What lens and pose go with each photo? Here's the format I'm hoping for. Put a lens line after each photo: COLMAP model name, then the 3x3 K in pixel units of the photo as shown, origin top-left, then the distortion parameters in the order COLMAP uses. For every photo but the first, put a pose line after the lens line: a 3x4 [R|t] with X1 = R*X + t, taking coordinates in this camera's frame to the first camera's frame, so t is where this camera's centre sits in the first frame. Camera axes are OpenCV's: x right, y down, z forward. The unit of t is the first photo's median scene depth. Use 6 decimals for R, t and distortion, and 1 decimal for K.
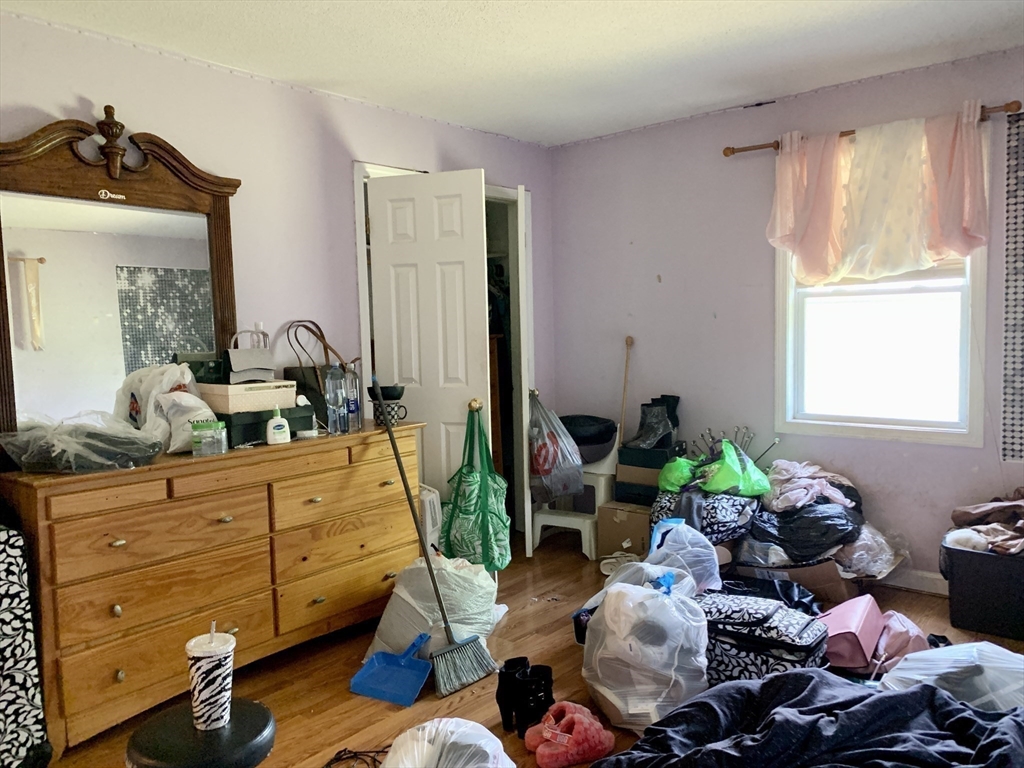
lens RADIAL K [[780.3, 0, 511.6], [0, 780.3, 382.9], [0, 0, 1]] dist [0.010757, -0.005090]
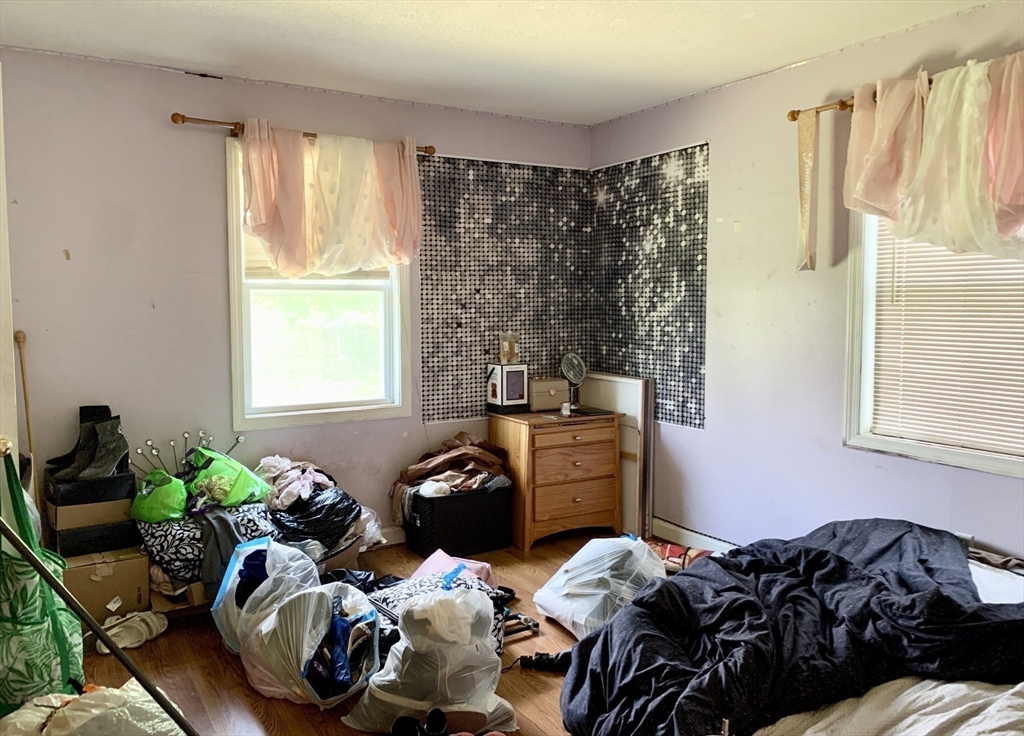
lens RADIAL K [[797.5, 0, 511.6], [0, 797.5, 368.6], [0, 0, 1]] dist [0.002912, -0.005341]
pose [[0.293007, -0.059223, 0.954274, -0.538495], [0.066578, 0.996921, 0.041428, -0.034075], [-0.953790, 0.051395, 0.296047, 0.447176]]
